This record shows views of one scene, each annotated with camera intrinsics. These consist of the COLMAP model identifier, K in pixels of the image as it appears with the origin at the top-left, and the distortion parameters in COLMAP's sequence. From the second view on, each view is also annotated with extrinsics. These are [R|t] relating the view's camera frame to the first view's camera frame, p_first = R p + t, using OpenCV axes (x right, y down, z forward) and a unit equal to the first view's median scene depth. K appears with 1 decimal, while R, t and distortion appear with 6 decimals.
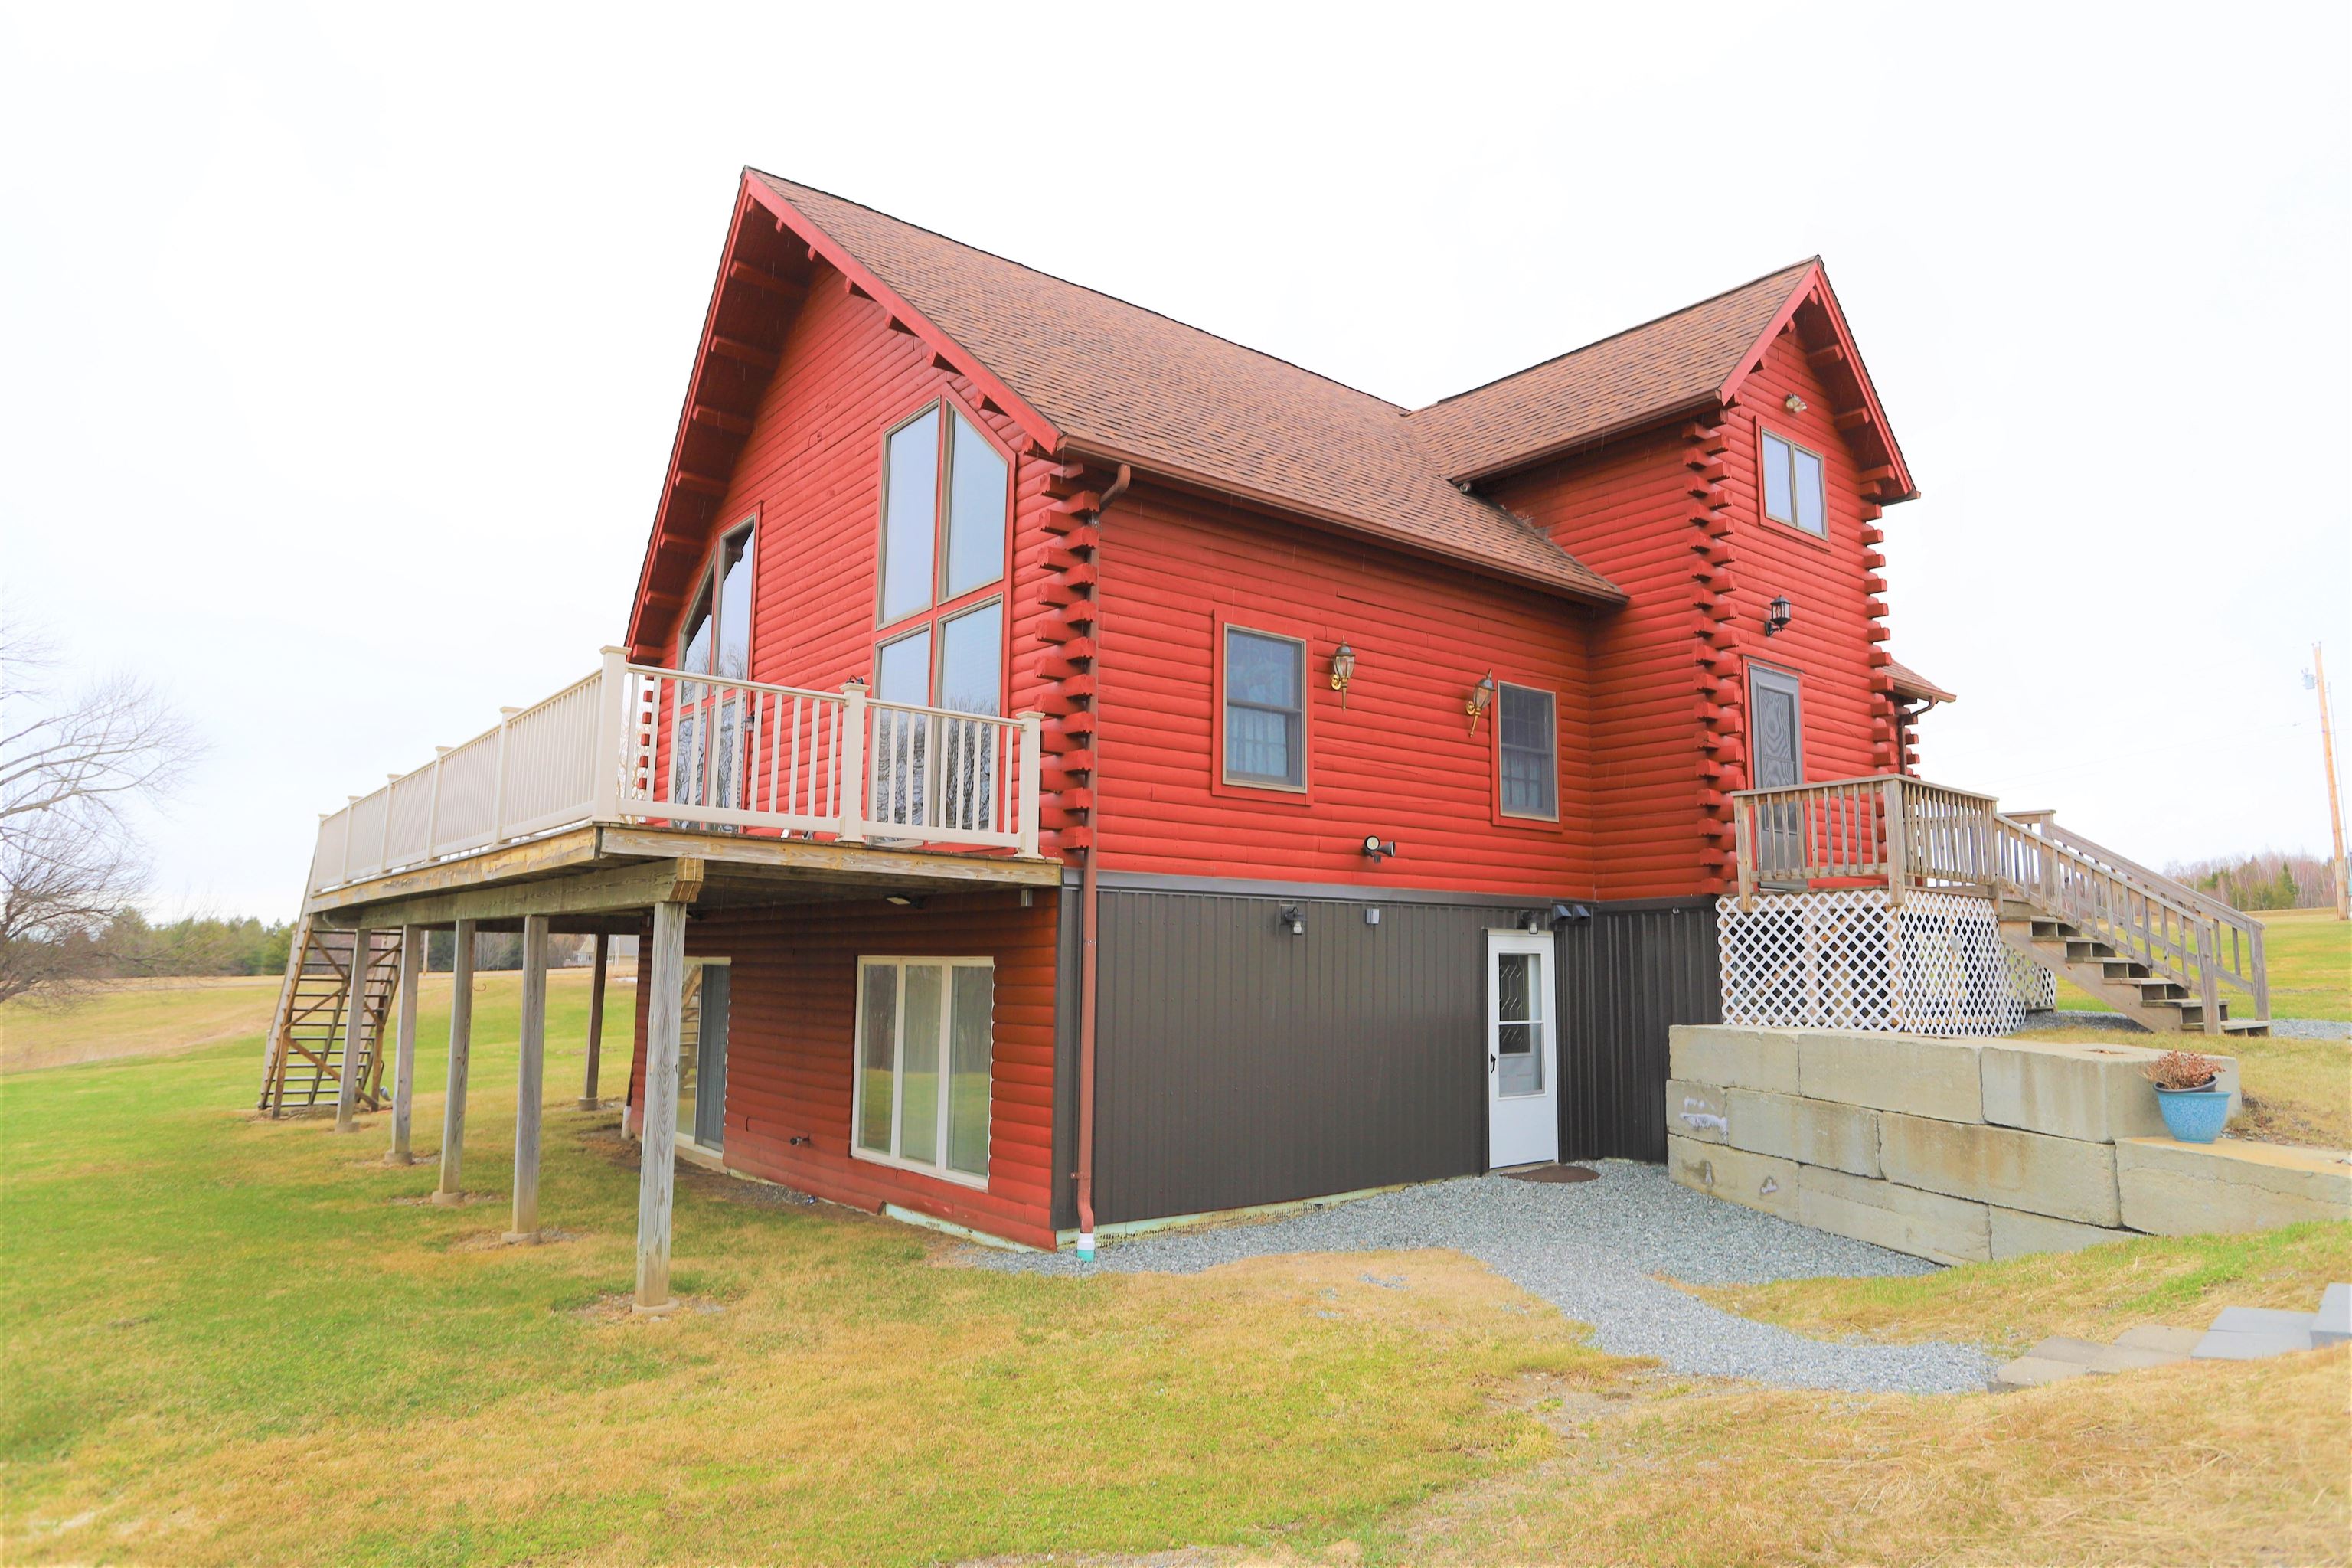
lens RADIAL K [[1427.5, 0, 1159.1], [0, 1427.5, 782.6], [0, 0, 1]] dist [-0.028517, 0.003682]
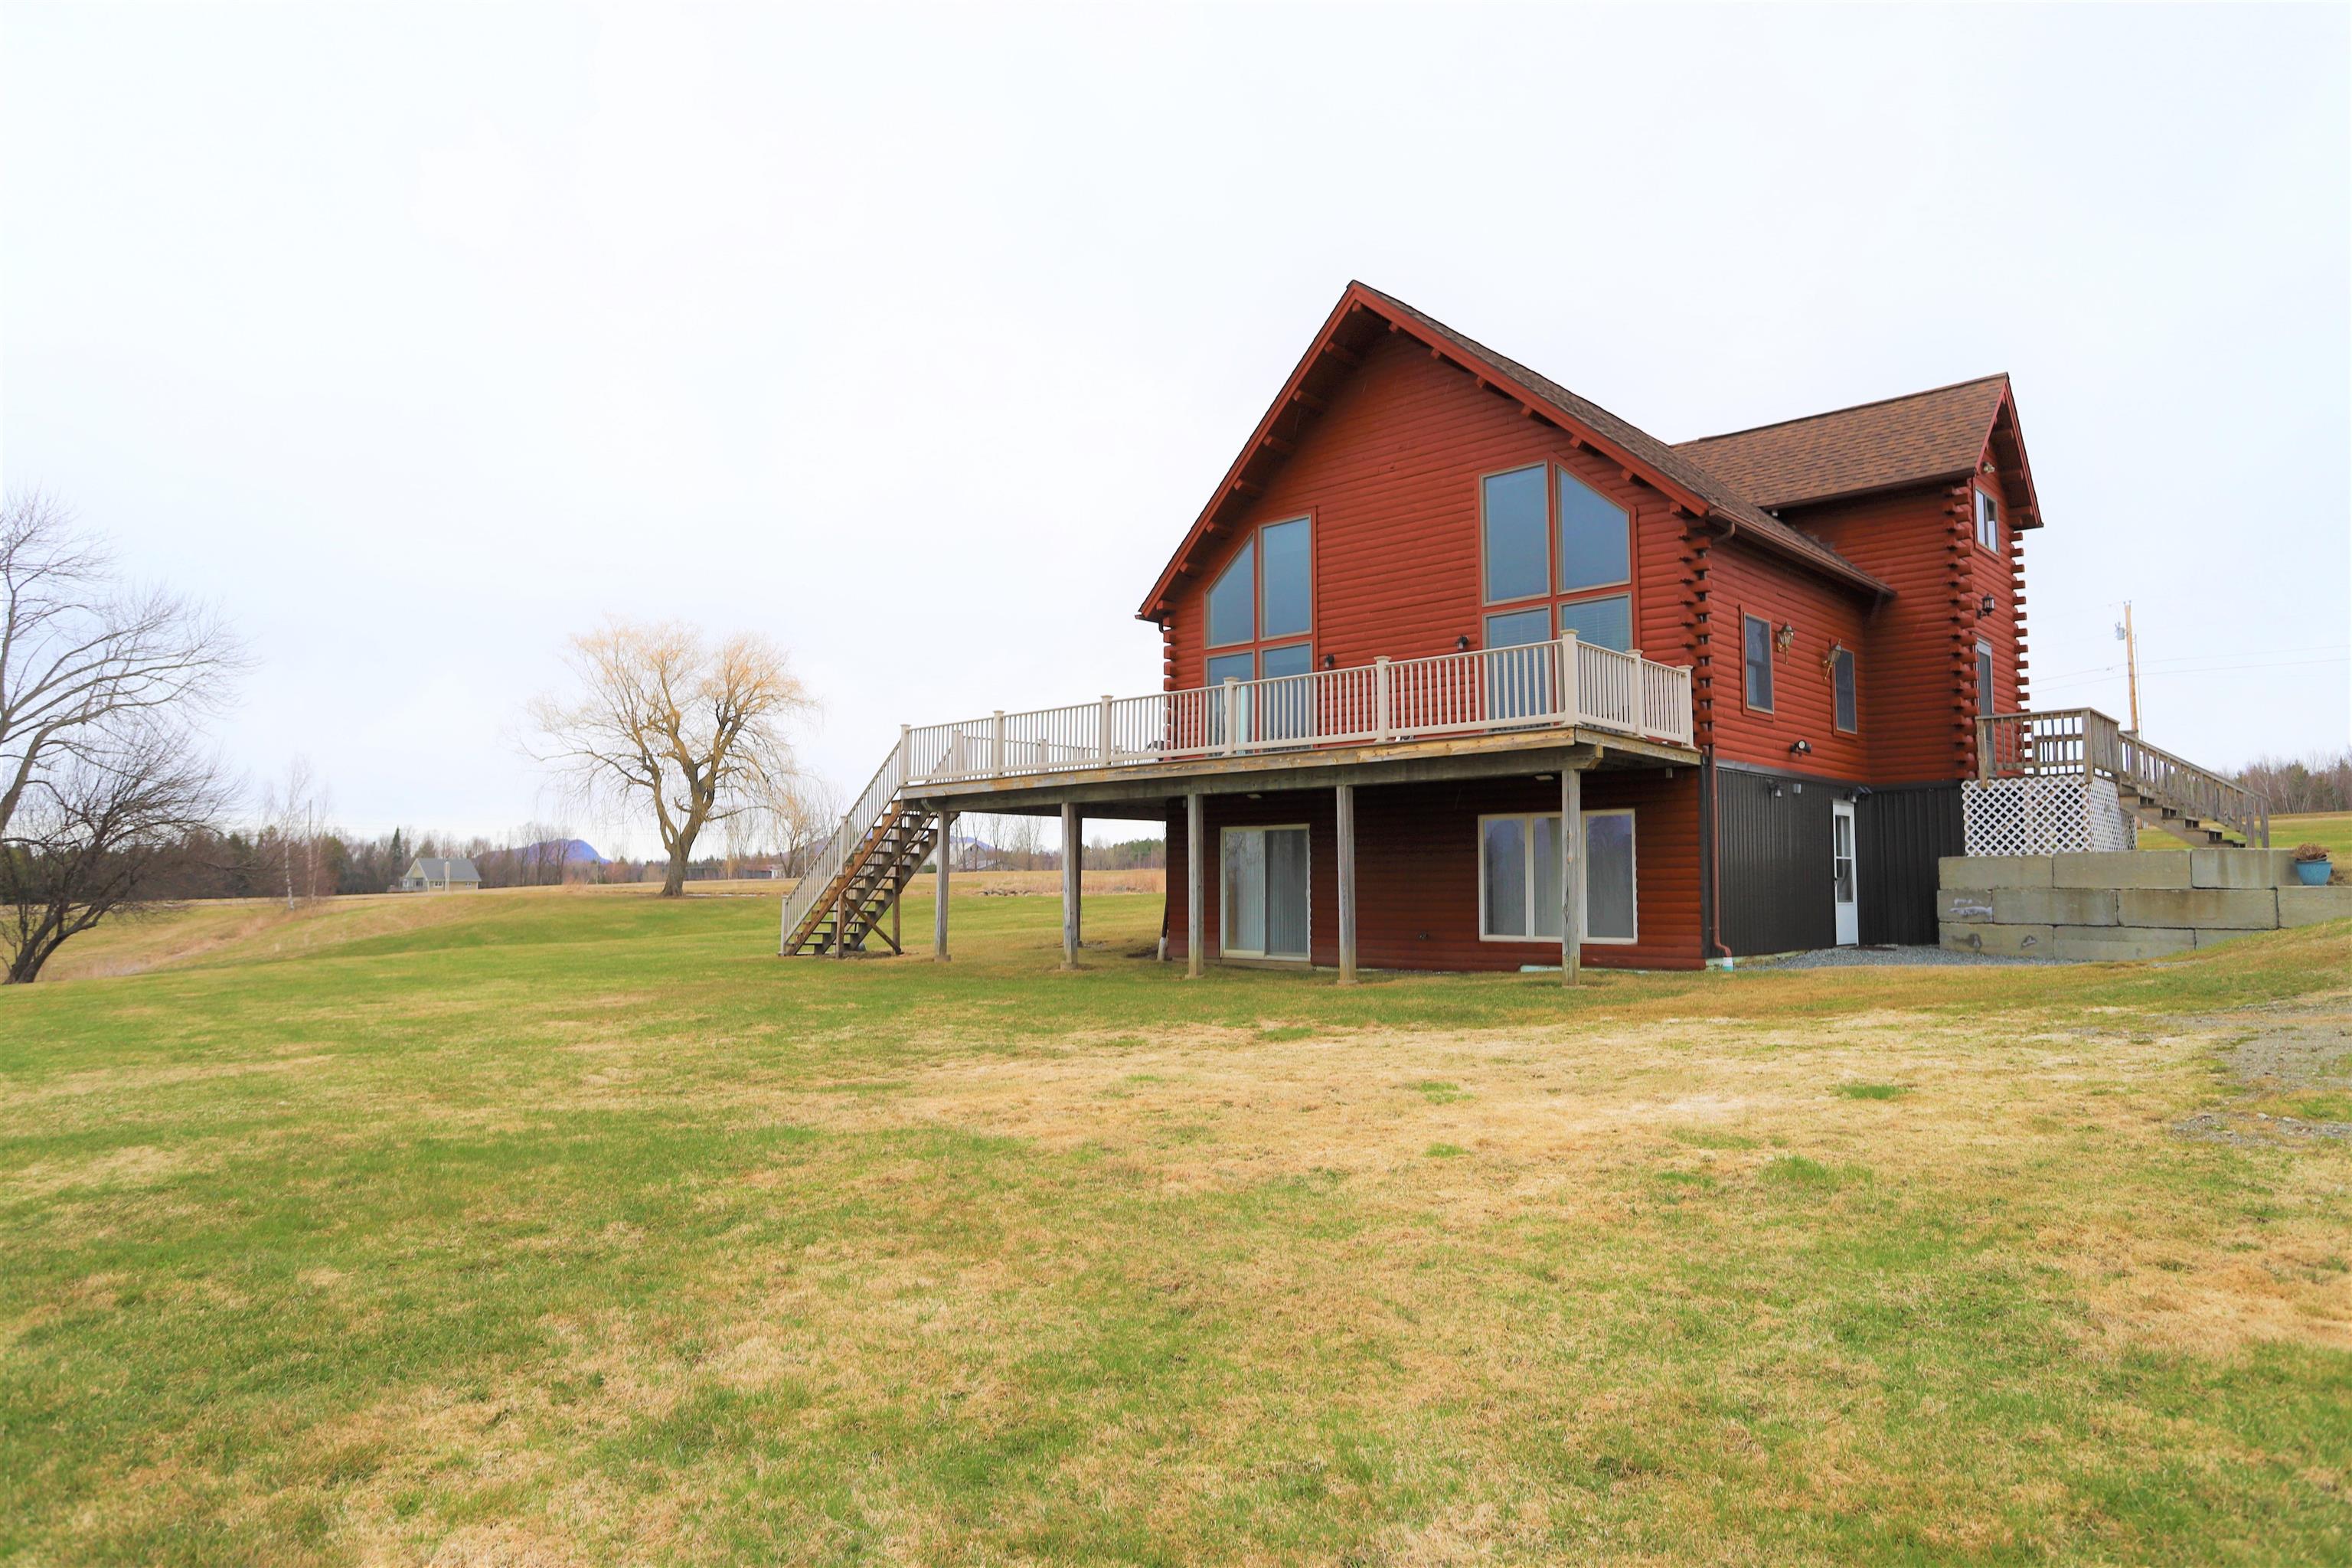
lens RADIAL K [[1422.3, 0, 1185.5], [0, 1422.3, 783.9], [0, 0, 1]] dist [-0.016173, 0.000724]
pose [[0.990098, 0.002254, 0.140362, -0.764640], [-0.009745, 0.998563, 0.052699, 0.007509], [-0.140041, -0.053545, 0.988697, -0.515630]]
